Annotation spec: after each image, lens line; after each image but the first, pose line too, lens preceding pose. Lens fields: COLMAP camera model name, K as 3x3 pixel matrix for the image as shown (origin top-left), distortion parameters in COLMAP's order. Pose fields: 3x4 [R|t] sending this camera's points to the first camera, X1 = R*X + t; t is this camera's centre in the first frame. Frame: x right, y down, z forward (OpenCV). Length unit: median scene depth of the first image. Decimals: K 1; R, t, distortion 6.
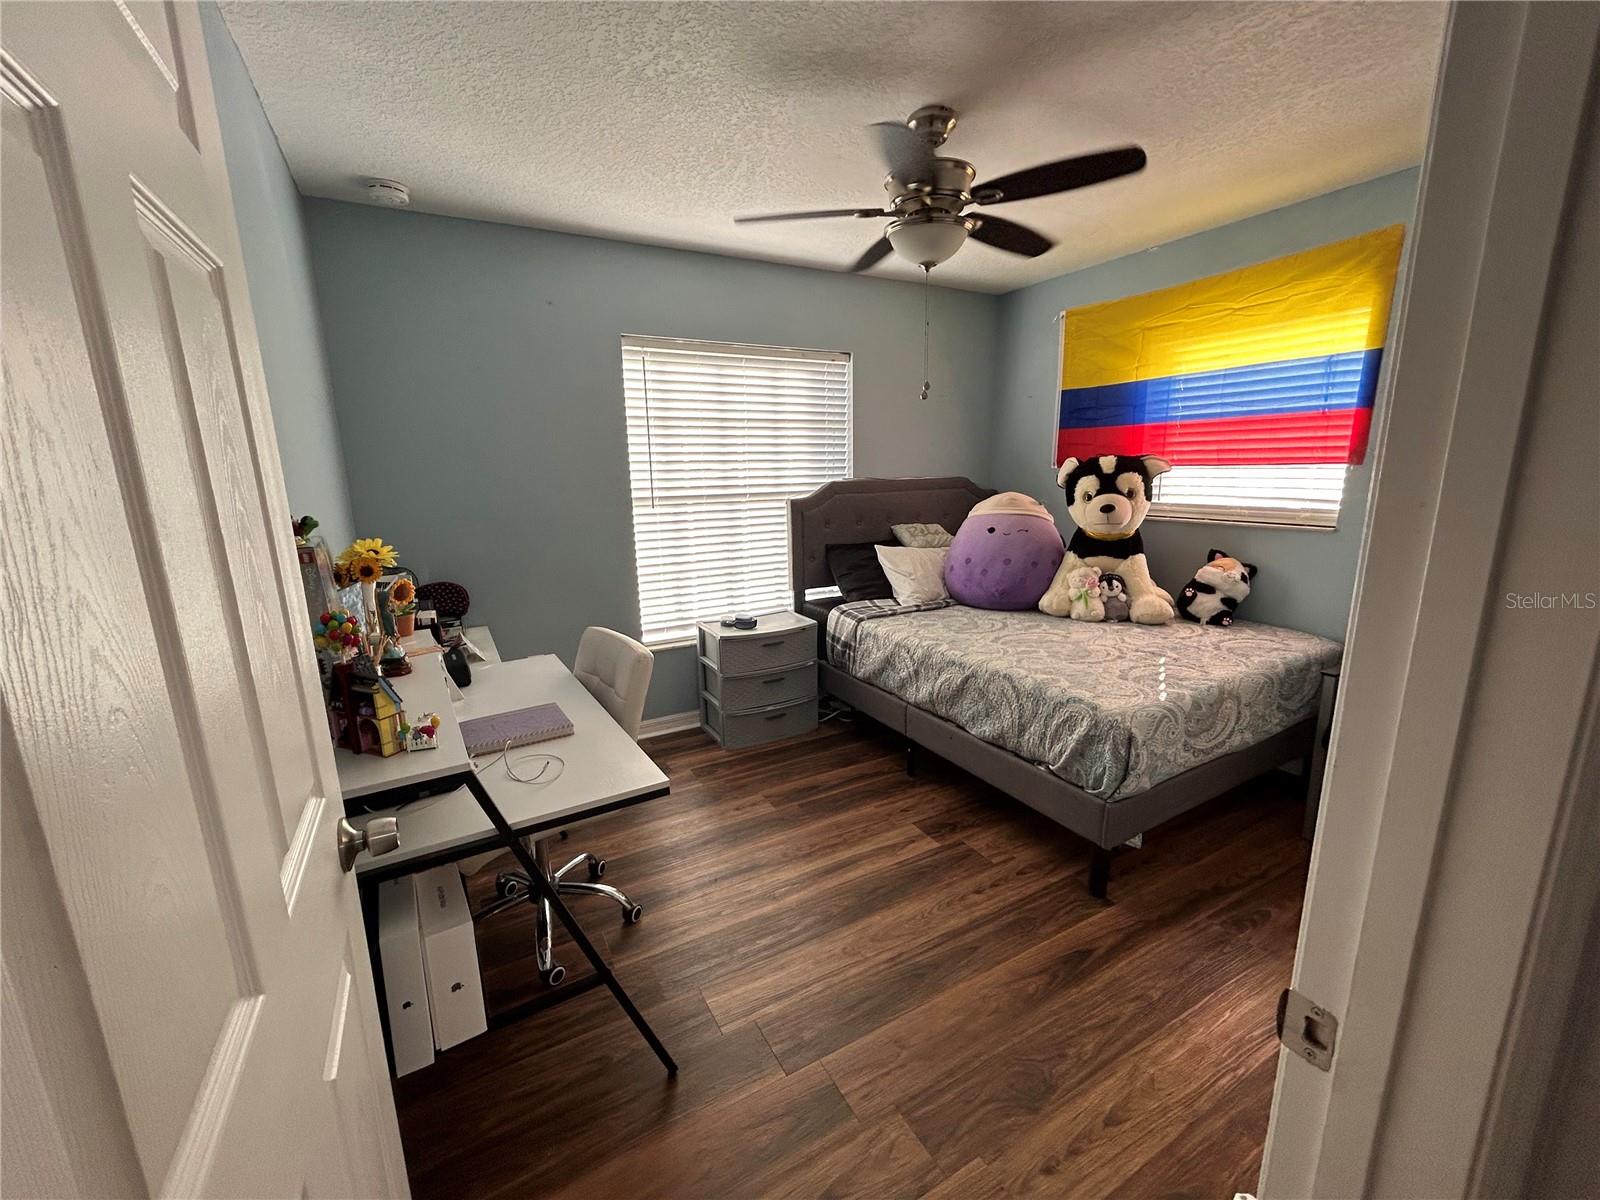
lens RADIAL K [[647.3, 0, 797.6], [0, 647.3, 601.3], [0, 0, 1]] dist [-0.003490, -0.000600]
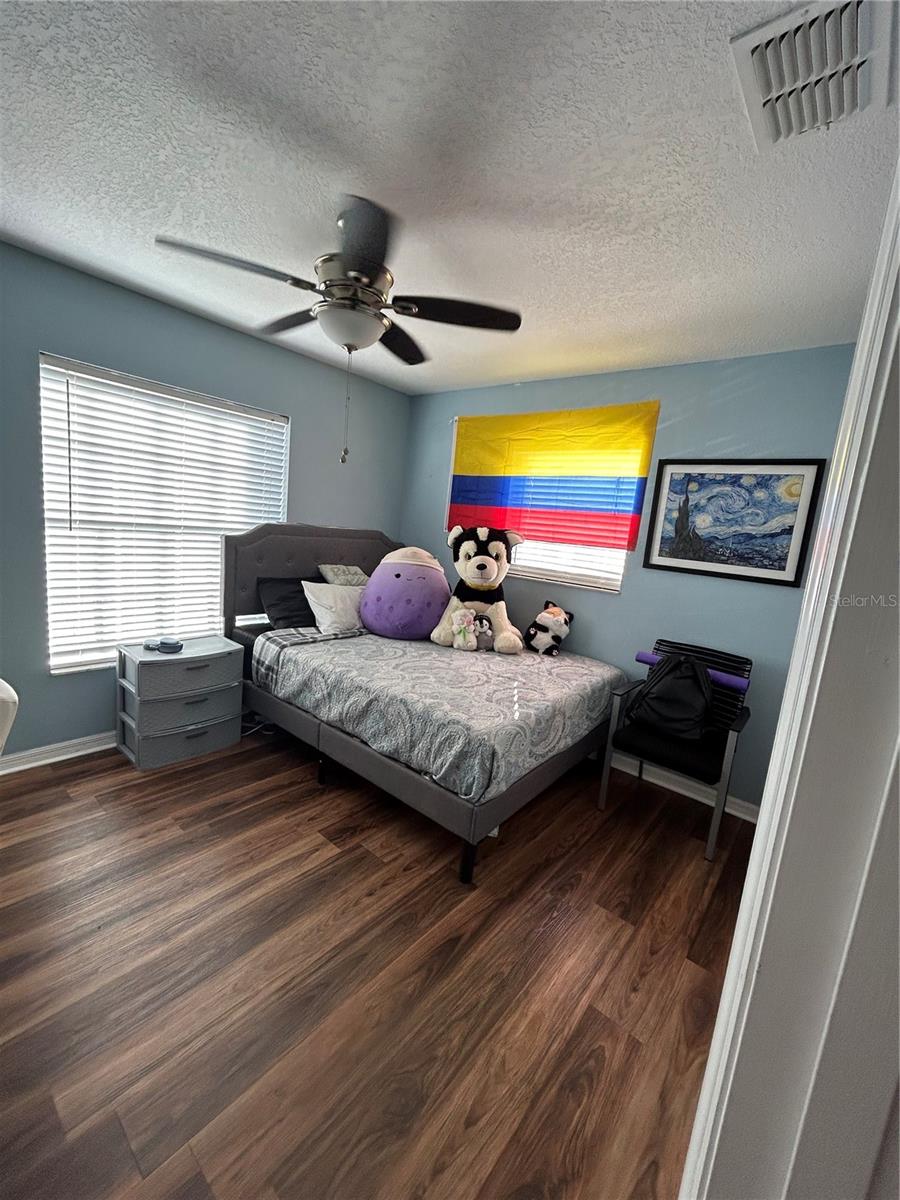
lens RADIAL K [[485.5, 0, 448.4], [0, 485.5, 600.1], [0, 0, 1]] dist [-0.003490, -0.000600]
pose [[0.924663, 0.050477, 0.377427, 0.045416], [-0.036266, 0.998343, -0.044669, -0.029636], [-0.379056, 0.027616, 0.924962, 0.111301]]
